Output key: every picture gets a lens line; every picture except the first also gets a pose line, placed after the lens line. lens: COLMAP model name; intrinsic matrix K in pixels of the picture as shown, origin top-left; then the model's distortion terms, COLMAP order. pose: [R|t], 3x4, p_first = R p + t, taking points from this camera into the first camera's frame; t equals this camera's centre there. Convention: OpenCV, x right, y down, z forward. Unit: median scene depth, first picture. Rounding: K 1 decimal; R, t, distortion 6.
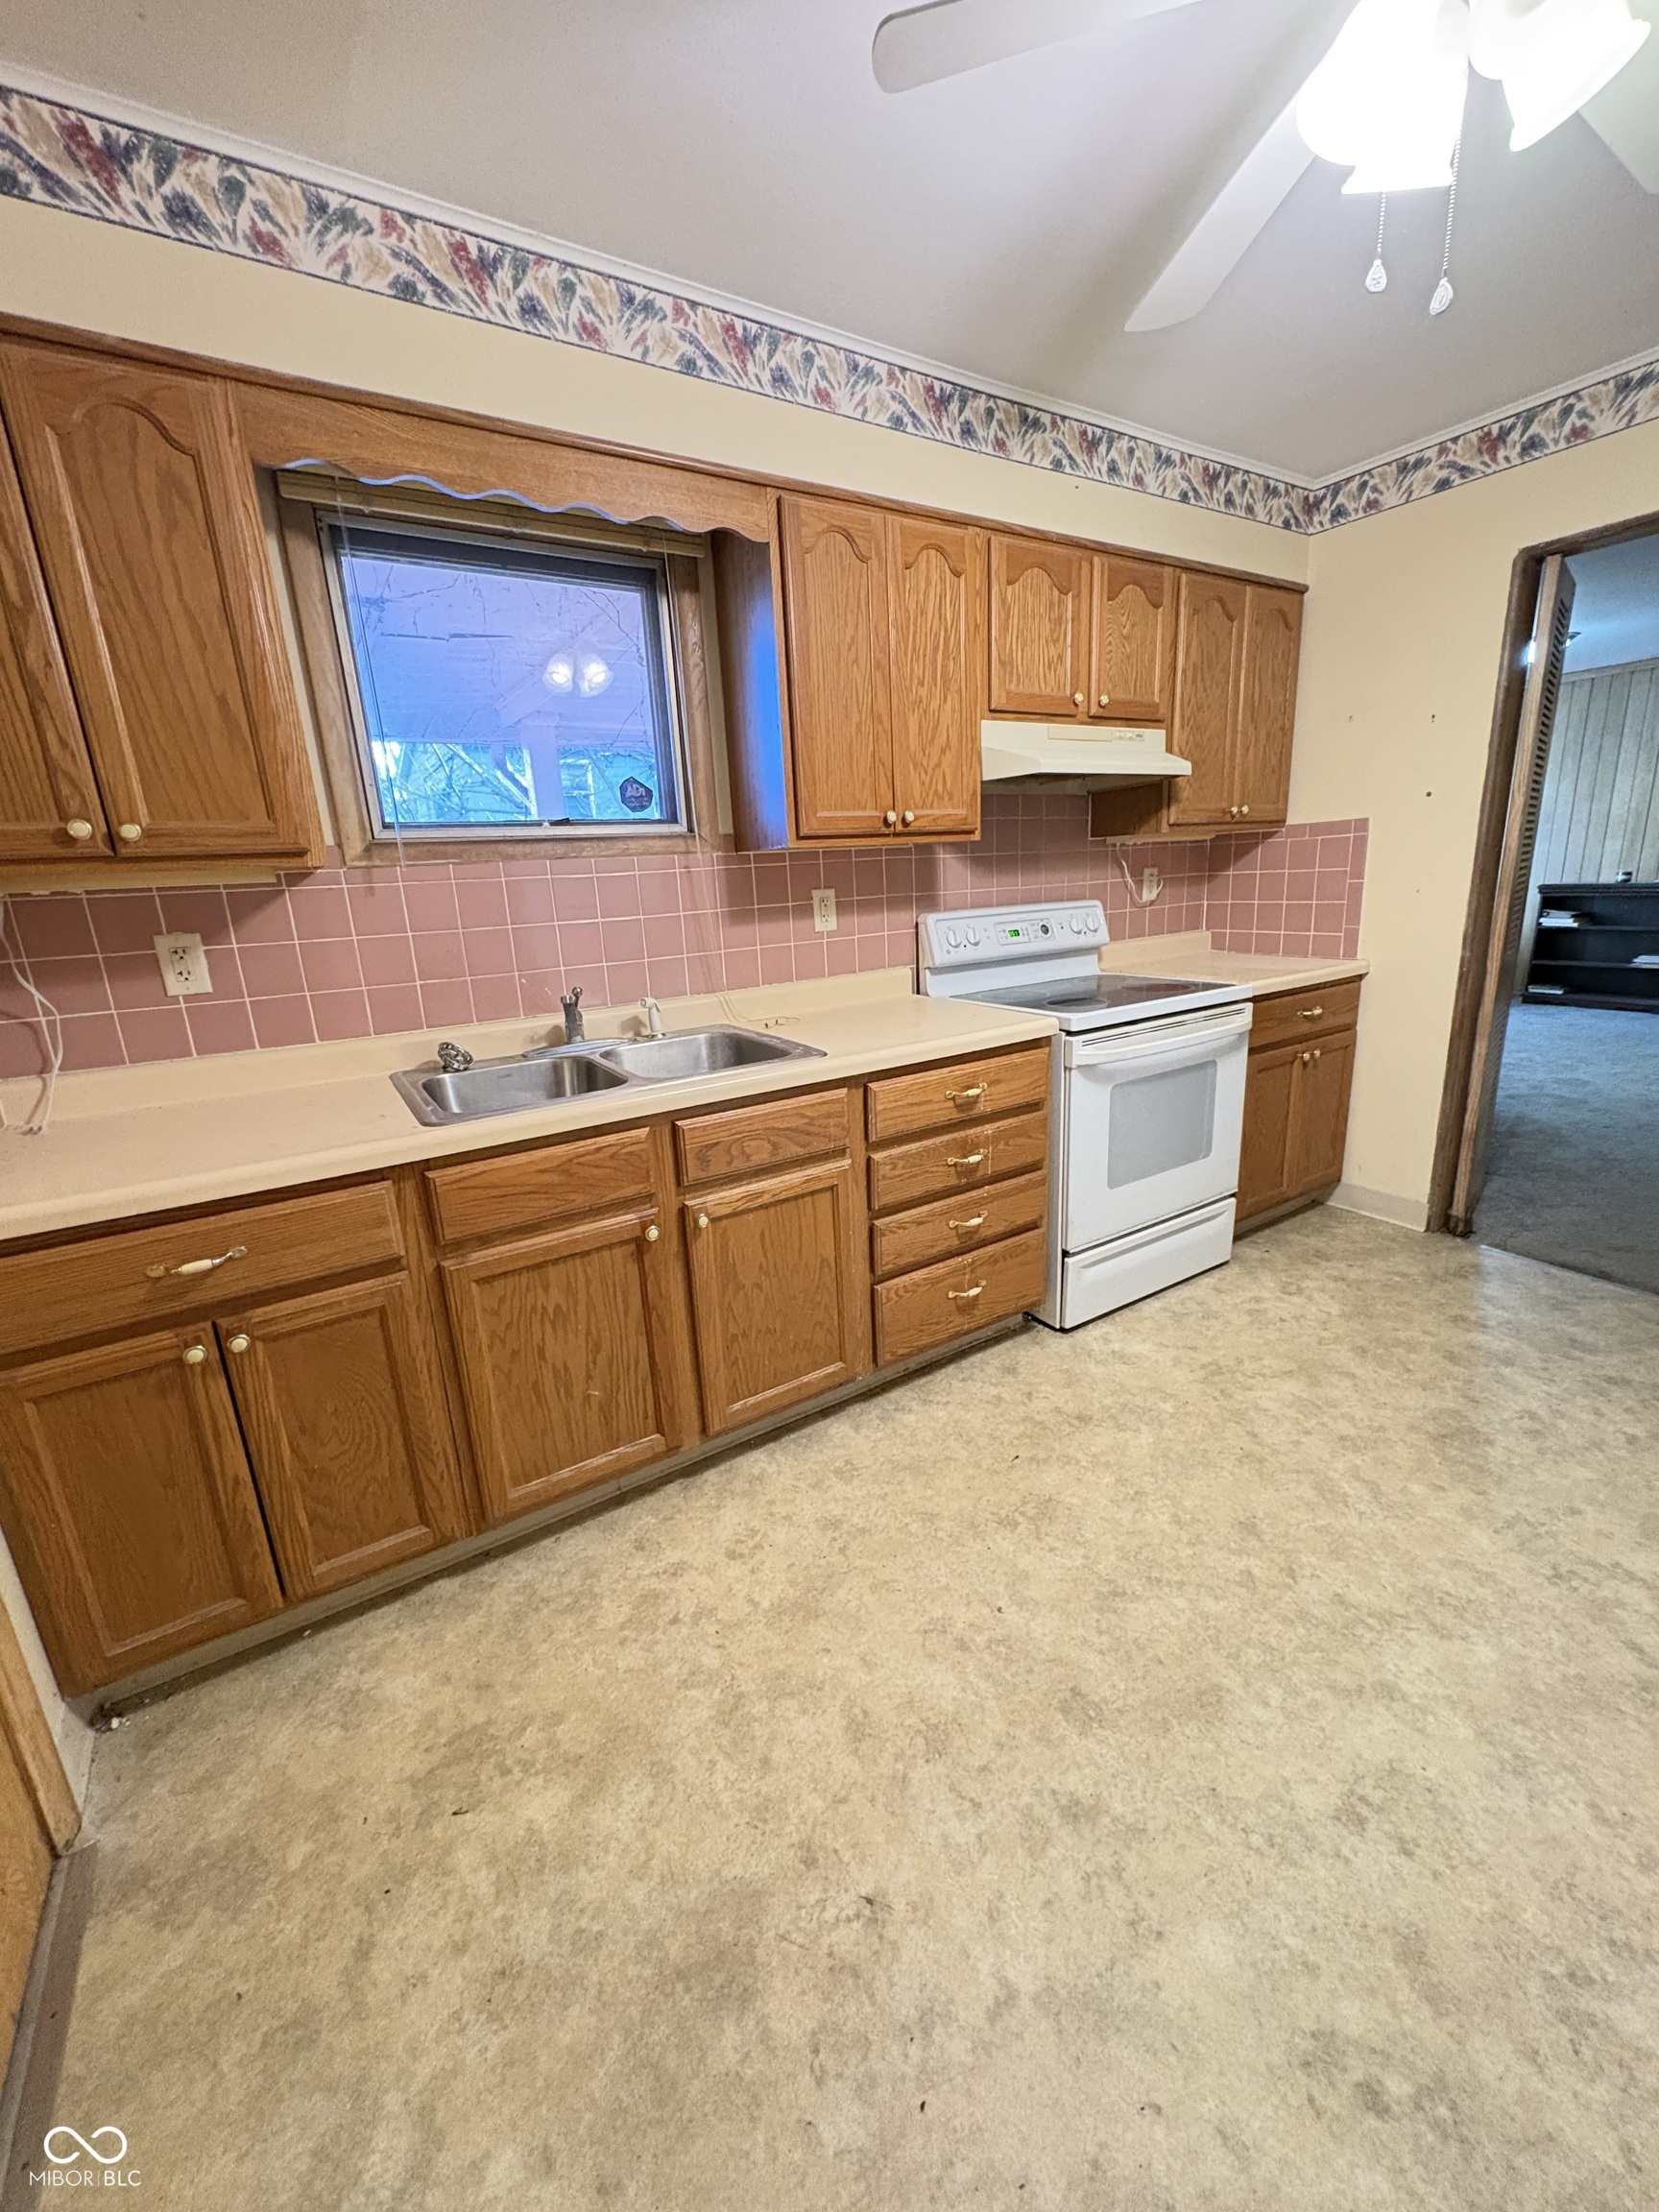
lens RADIAL K [[878.1, 0, 833.5], [0, 878.1, 1097.7], [0, 0, 1]] dist [0.000330, -0.000300]
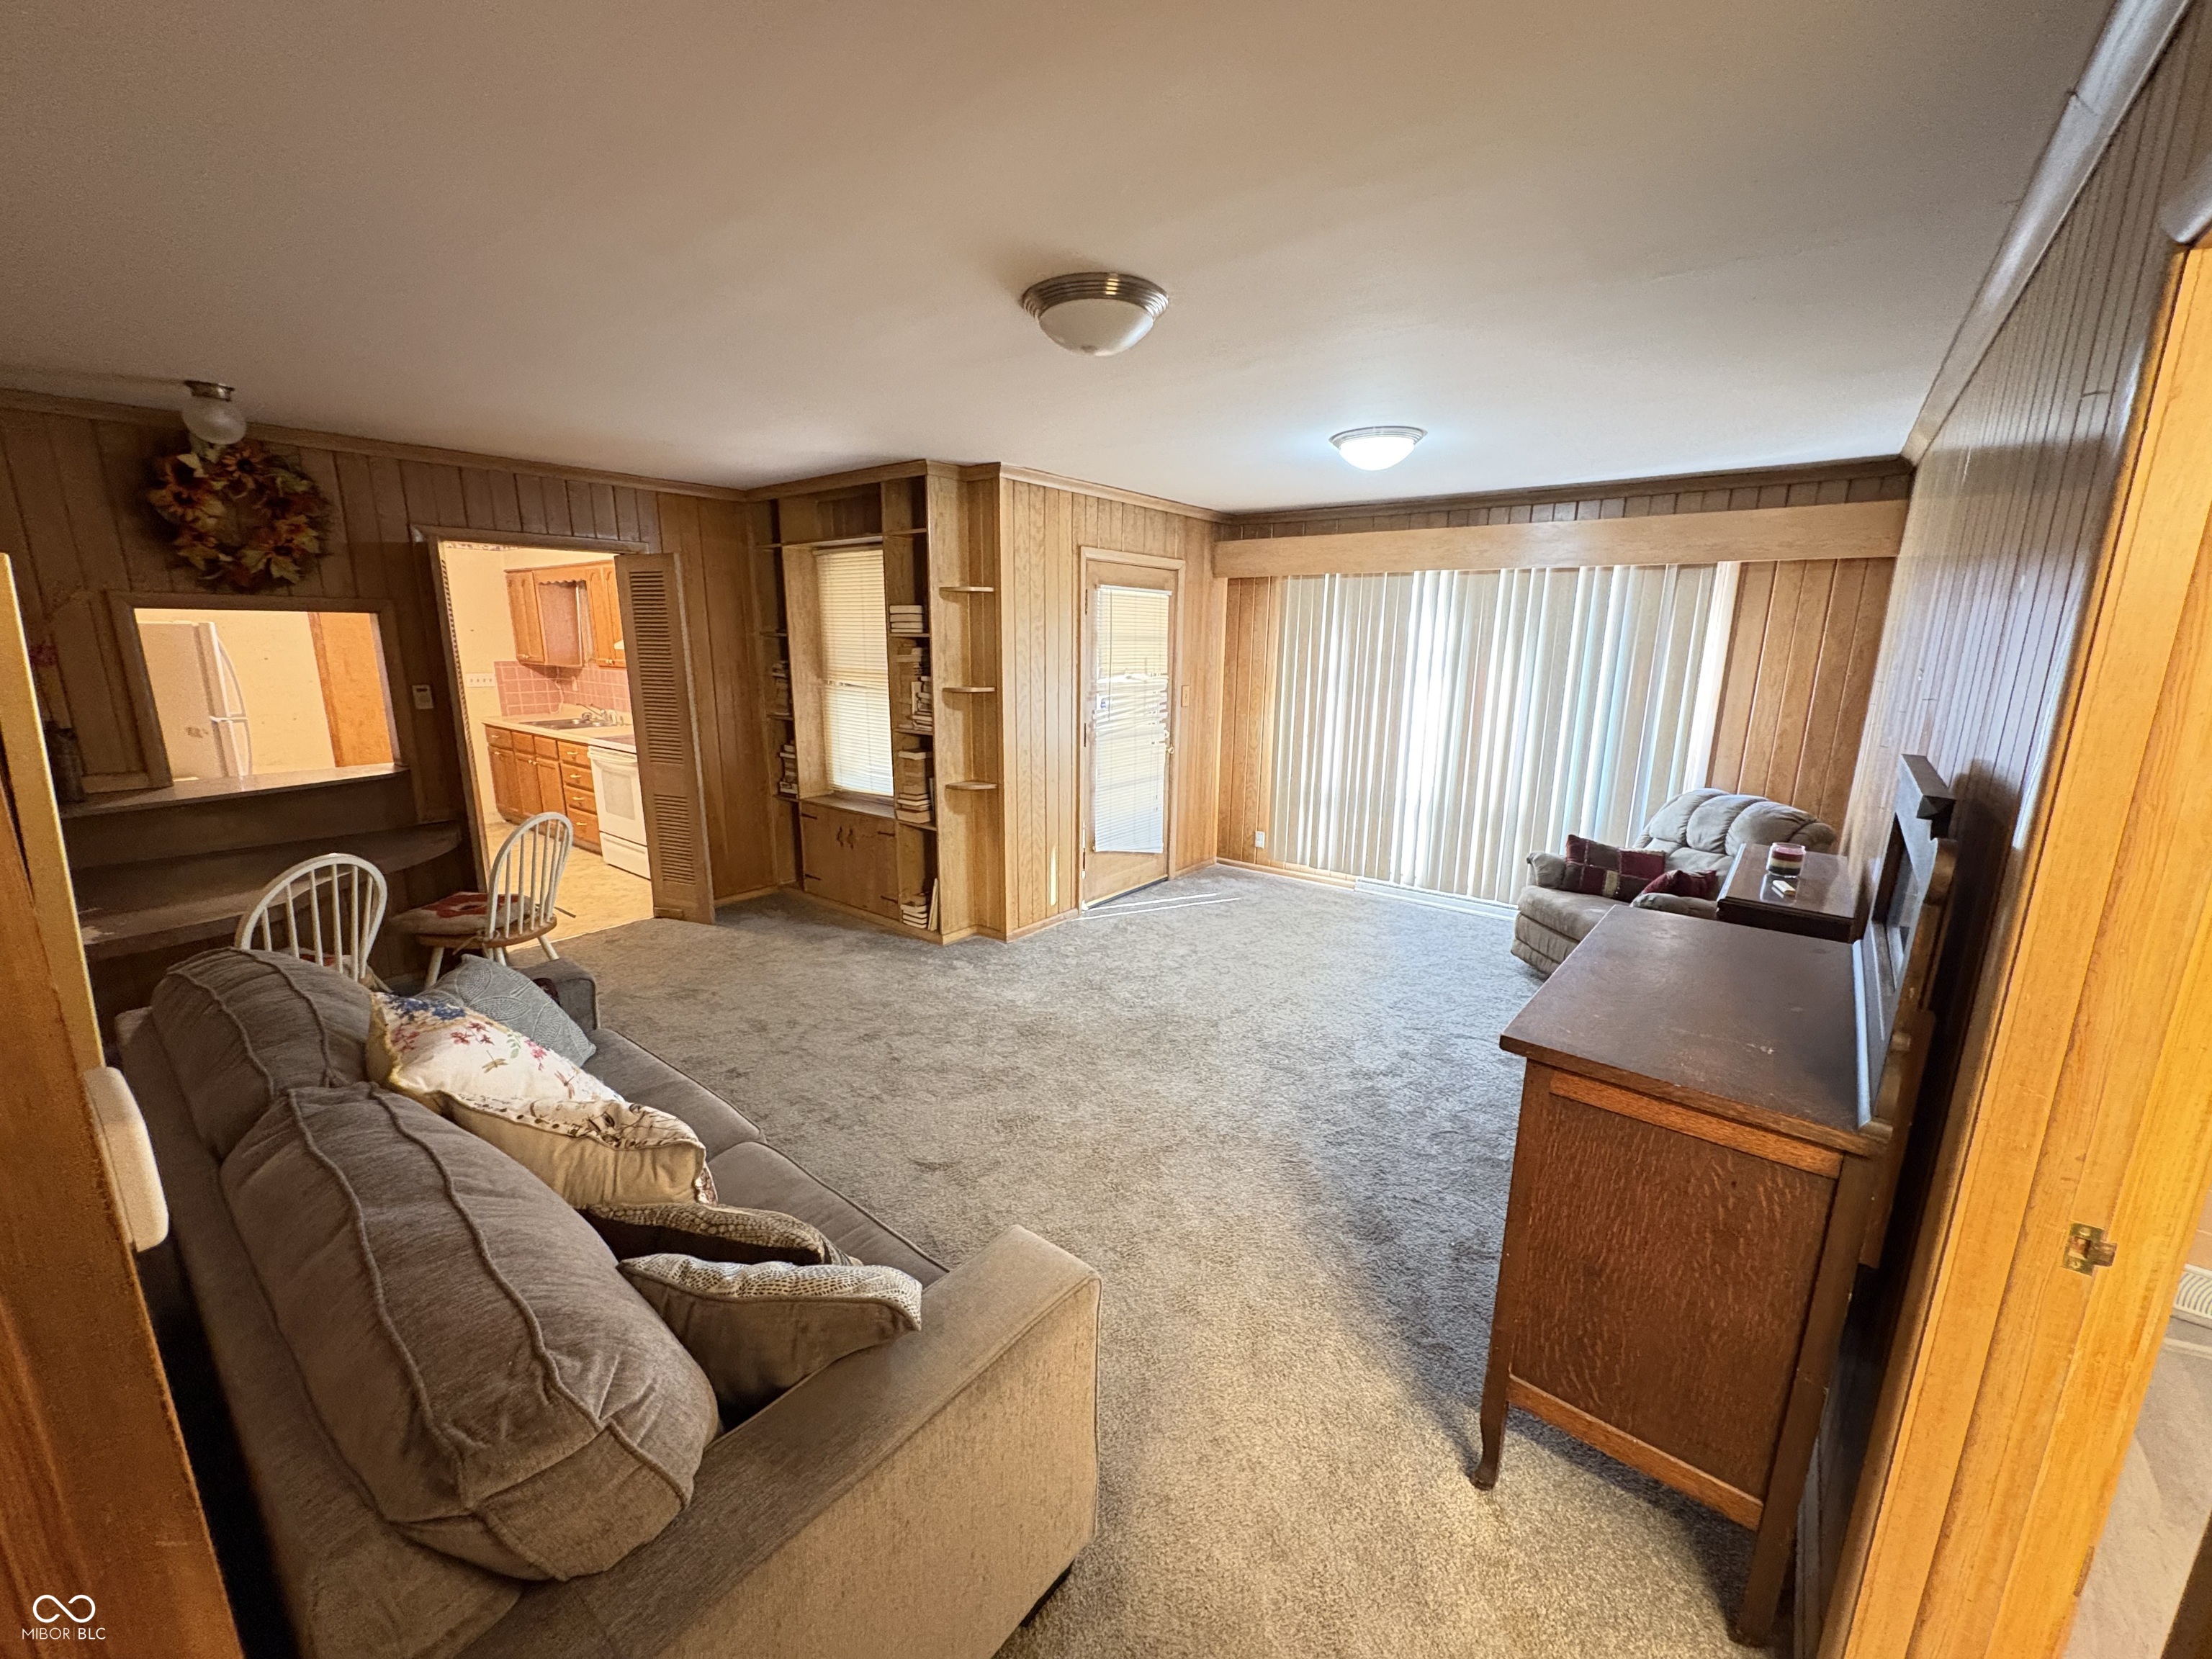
lens RADIAL K [[878.1, 0, 1099.3], [0, 878.1, 827.1], [0, 0, 1]] dist [0.000330, -0.000300]
pose [[0.324157, 0.255863, -0.910745, 4.324046], [-0.261186, 0.949515, 0.173792, -0.938222], [0.909233, 0.181538, 0.374620, 1.940483]]
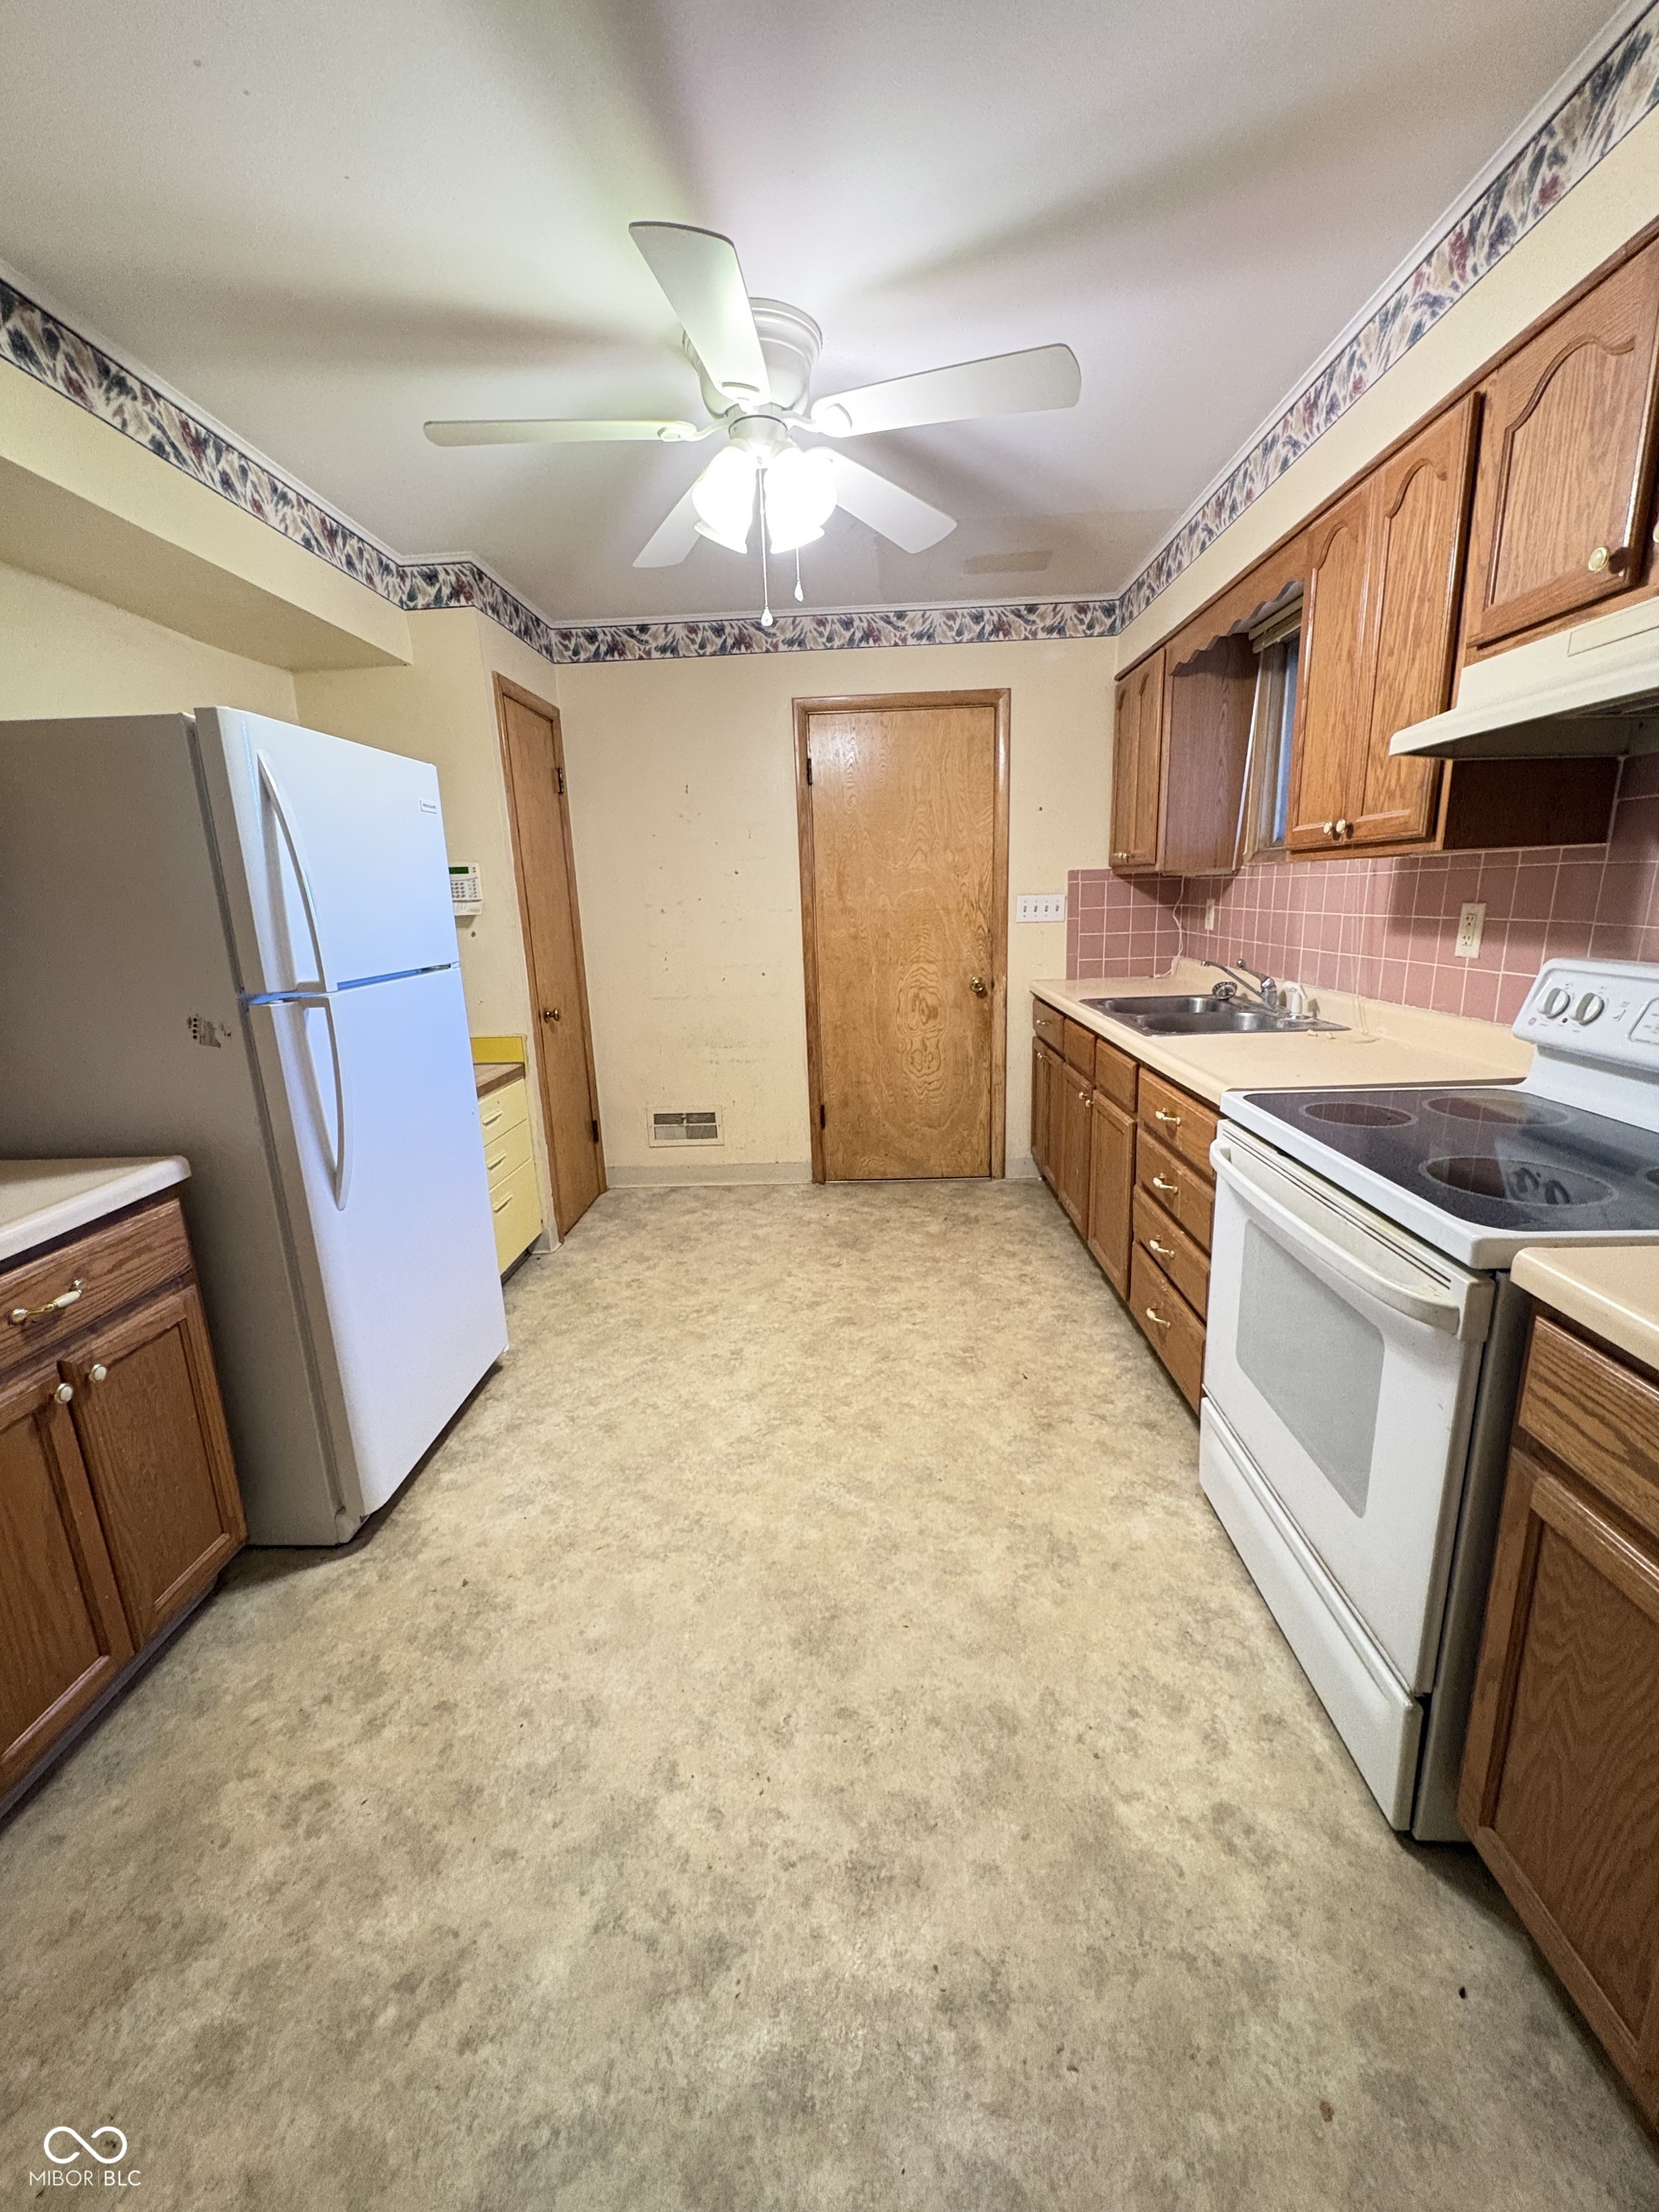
lens RADIAL K [[878.1, 0, 831.4], [0, 878.1, 1099.6], [0, 0, 1]] dist [0.000330, -0.000300]
pose [[-0.562116, 0.260532, -0.784952, 1.446285], [-0.143523, 0.903960, 0.402811, -0.469848], [0.814510, 0.339085, -0.470738, 1.448509]]
